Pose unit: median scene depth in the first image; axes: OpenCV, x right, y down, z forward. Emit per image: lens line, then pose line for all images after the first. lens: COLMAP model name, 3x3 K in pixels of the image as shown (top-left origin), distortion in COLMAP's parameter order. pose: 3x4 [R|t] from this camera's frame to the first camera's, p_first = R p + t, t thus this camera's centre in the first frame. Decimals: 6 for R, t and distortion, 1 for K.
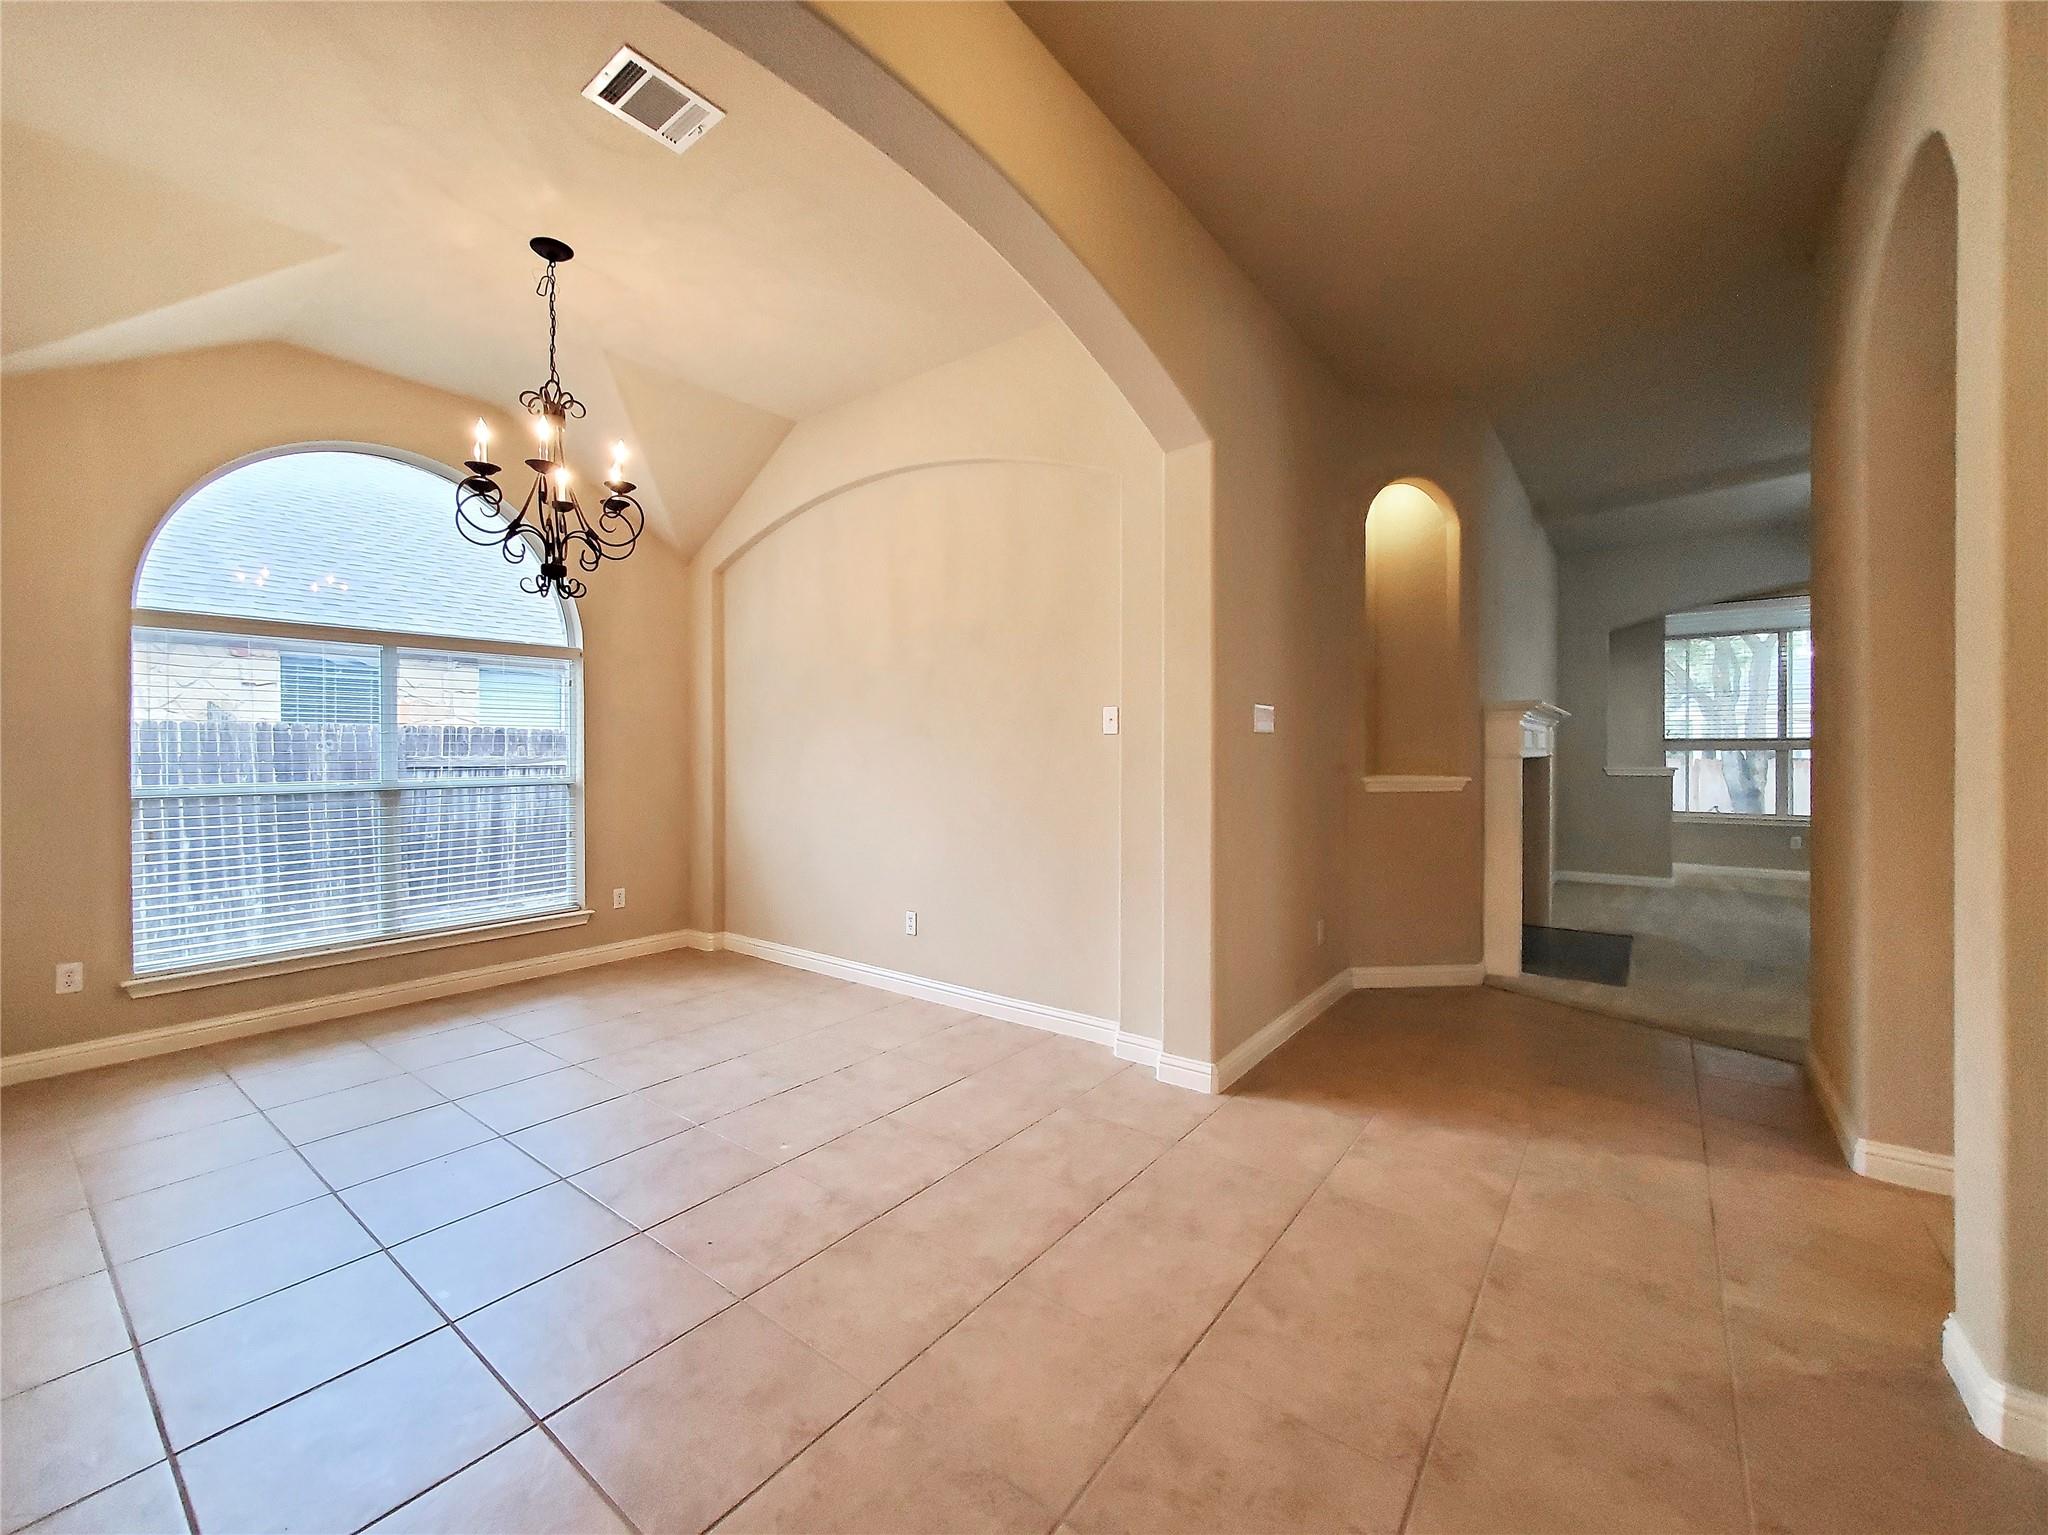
lens RADIAL K [[823.3, 0, 996.4], [0, 823.3, 748.0], [0, 0, 1]] dist [0.000765, -0.000236]
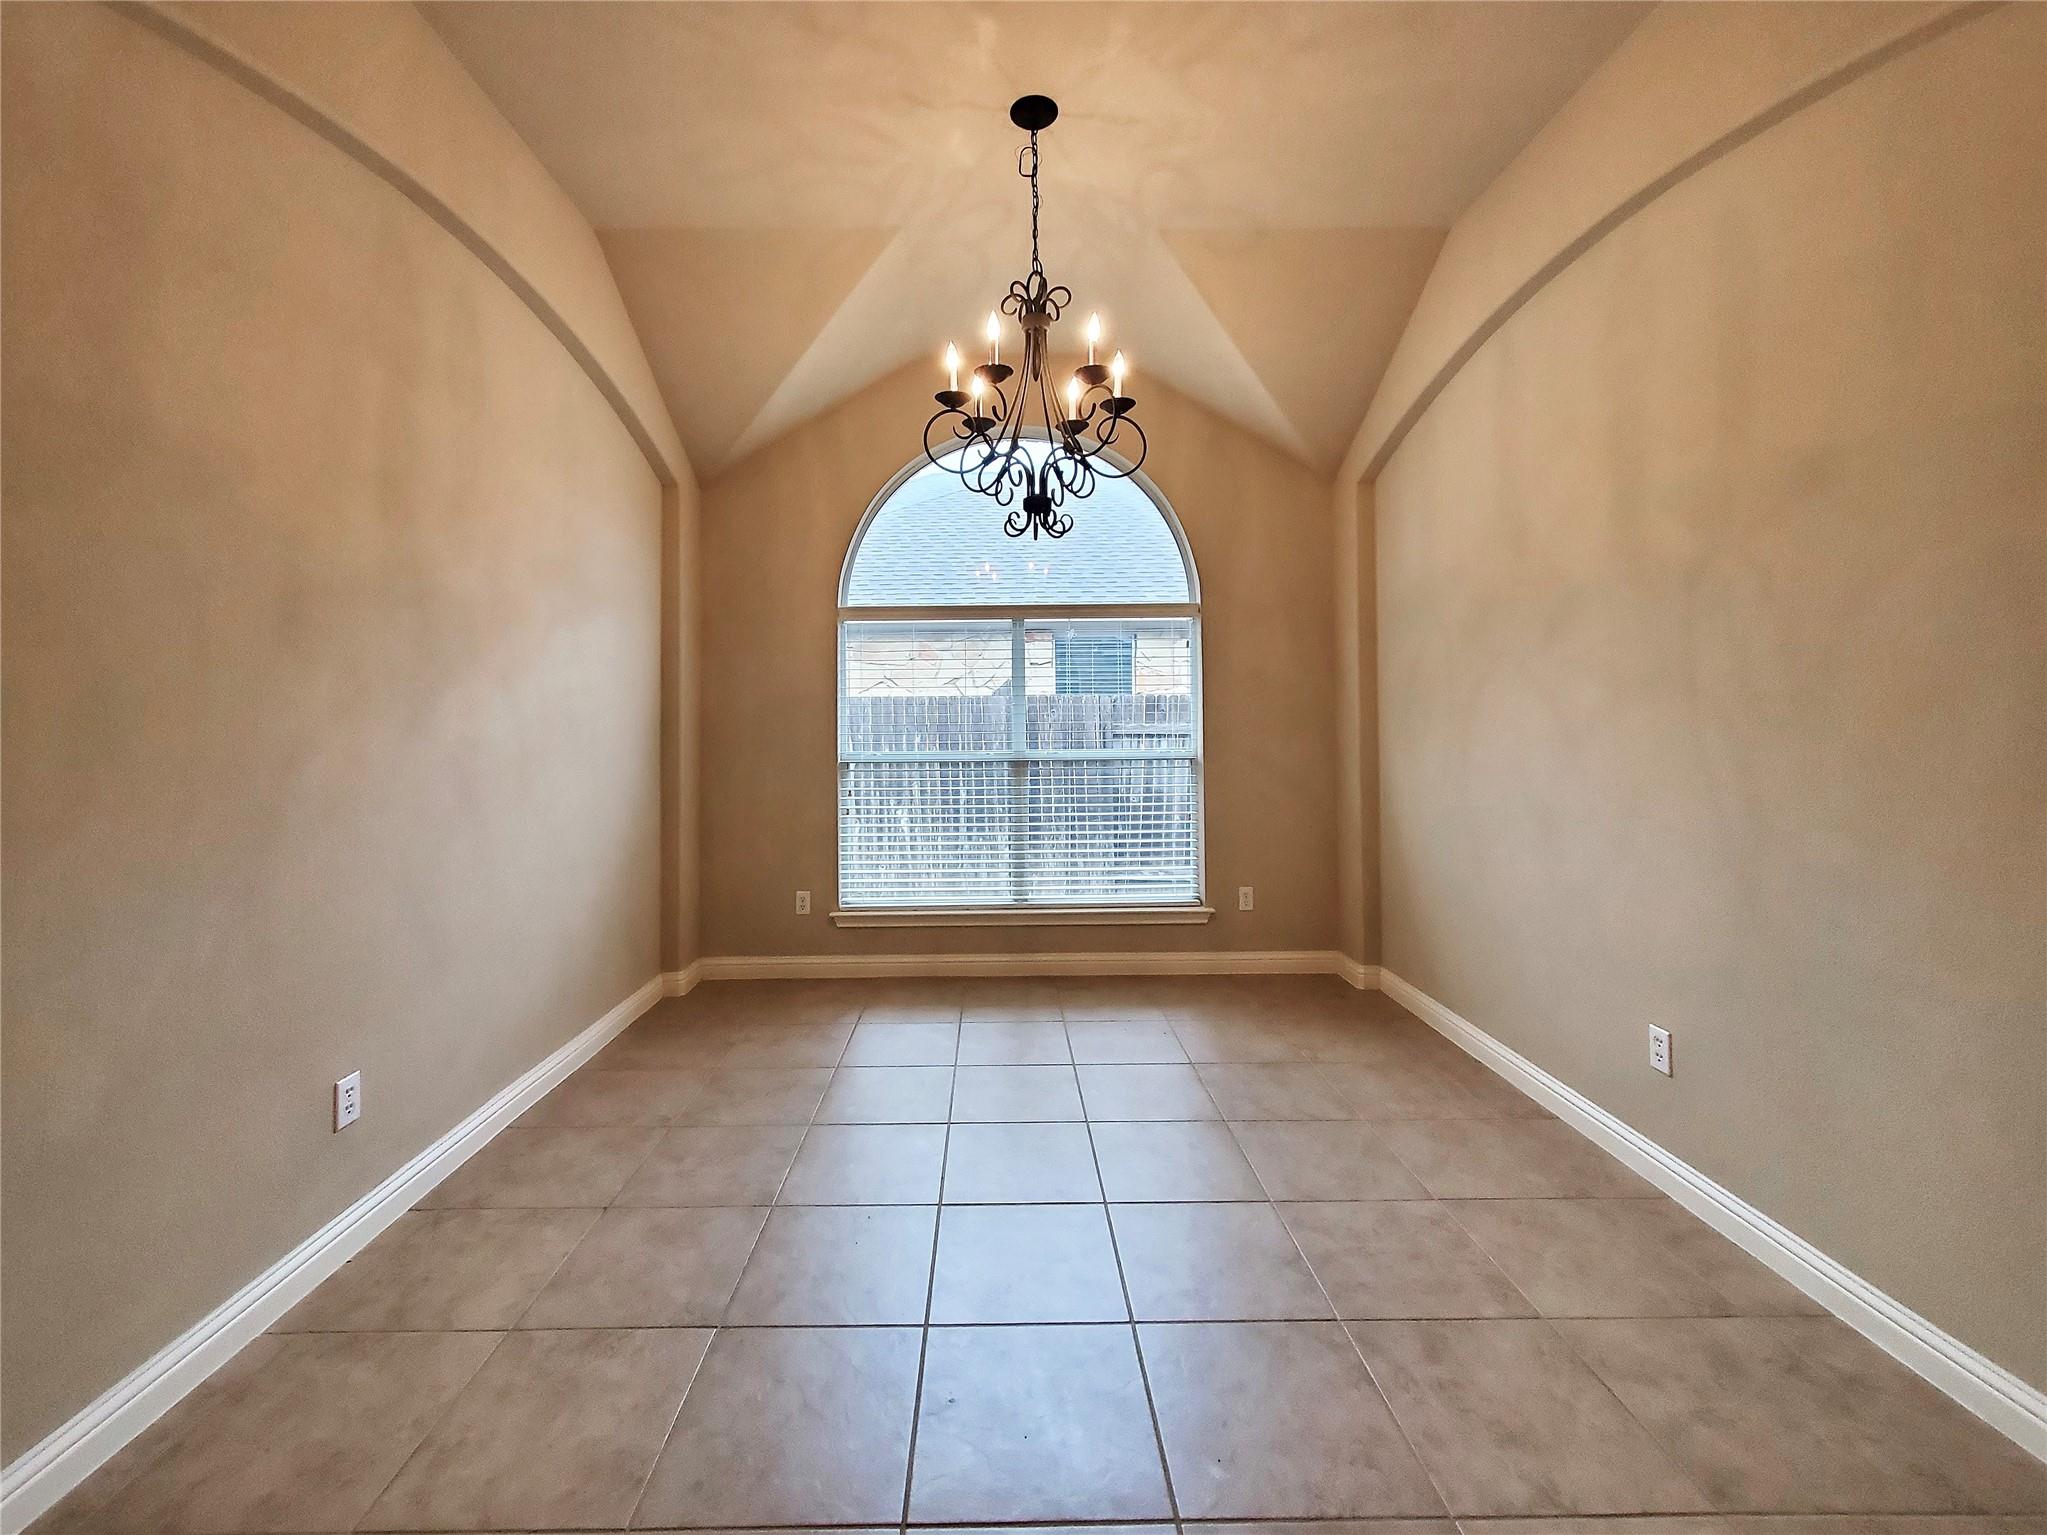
lens RADIAL K [[831.7, 0, 1004.0], [0, 831.7, 692.7], [0, 0, 1]] dist [-0.001912, -0.000508]
pose [[0.622730, -0.026636, -0.781983, 0.049933], [0.010112, 0.999611, -0.025997, -0.004796], [0.782371, 0.008282, 0.622757, 0.301321]]
